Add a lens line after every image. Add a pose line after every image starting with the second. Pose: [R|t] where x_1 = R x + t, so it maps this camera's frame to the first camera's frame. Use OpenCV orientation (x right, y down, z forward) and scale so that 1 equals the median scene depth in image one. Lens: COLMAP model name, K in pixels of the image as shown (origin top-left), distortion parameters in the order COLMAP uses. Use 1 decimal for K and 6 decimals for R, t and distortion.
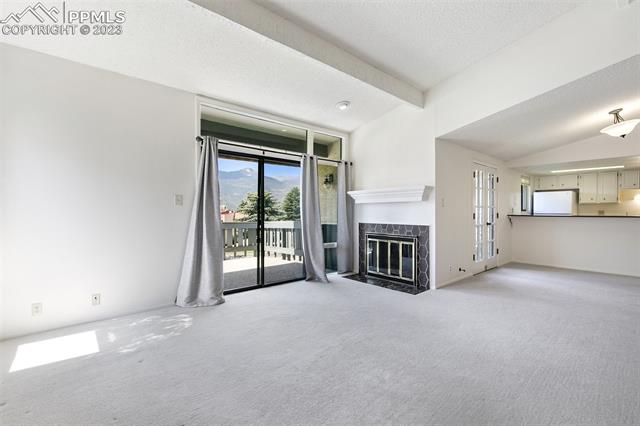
lens RADIAL K [[284.7, 0, 321.4], [0, 284.7, 215.9], [0, 0, 1]] dist [-0.000897, -0.000335]
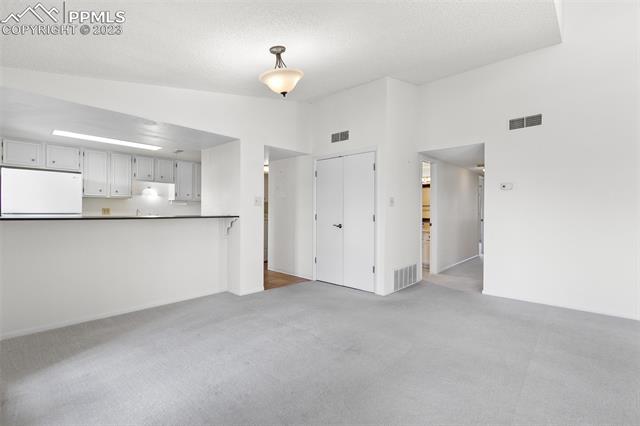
lens RADIAL K [[288.0, 0, 318.7], [0, 288.0, 213.3], [0, 0, 1]] dist [0.000915, -0.000008]
pose [[-0.116574, -0.006531, 0.993161, 0.320833], [0.010260, 0.999917, 0.007780, -0.009338], [-0.993129, 0.011097, -0.116497, 0.807144]]
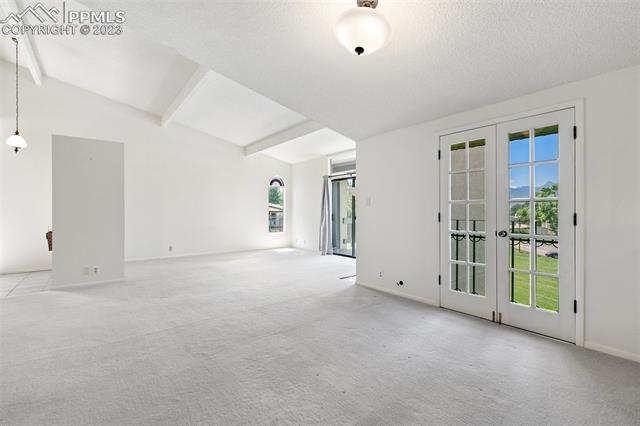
lens RADIAL K [[288.0, 0, 318.7], [0, 288.0, 213.3], [0, 0, 1]] dist [0.000915, -0.000008]
pose [[-0.050377, 0.007264, -0.998704, 1.258700], [-0.012305, 0.999893, 0.007893, -0.010857], [0.998654, 0.012687, -0.050282, 0.780293]]
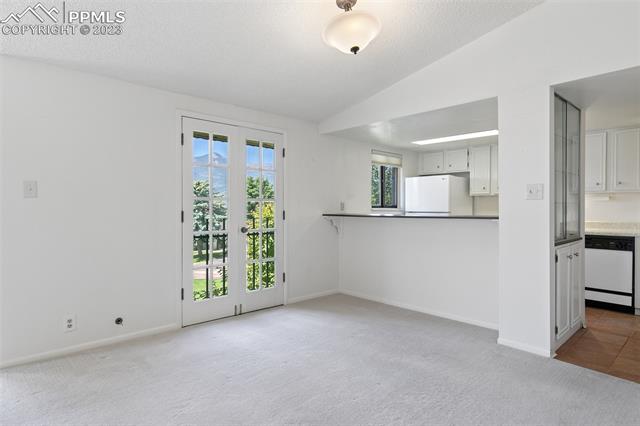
lens RADIAL K [[364.5, 0, 320.0], [0, 364.5, 213.0], [0, 0, 1]] dist [0.003914, -0.000502]
pose [[0.999205, 0.000346, 0.039865, 0.789131], [-0.000158, 0.999989, -0.004697, -0.002945], [-0.039866, 0.004687, 0.999194, 0.315922]]
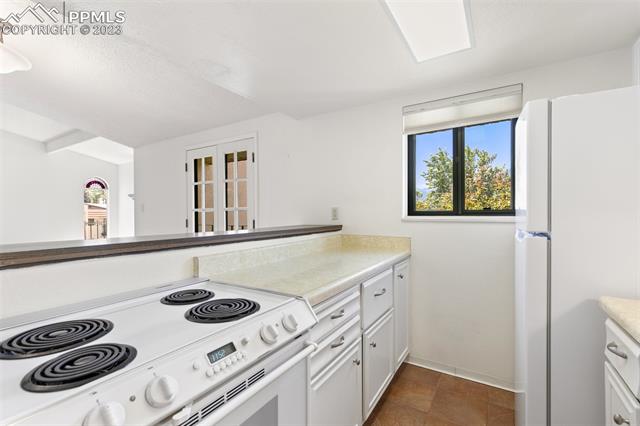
lens RADIAL K [[288.0, 0, 318.7], [0, 288.0, 213.3], [0, 0, 1]] dist [0.000915, -0.000008]
pose [[0.299198, -0.002583, -0.954188, 1.390999], [-0.005851, 0.999973, -0.004542, -0.024829], [0.954173, 0.006942, 0.299174, 1.137954]]
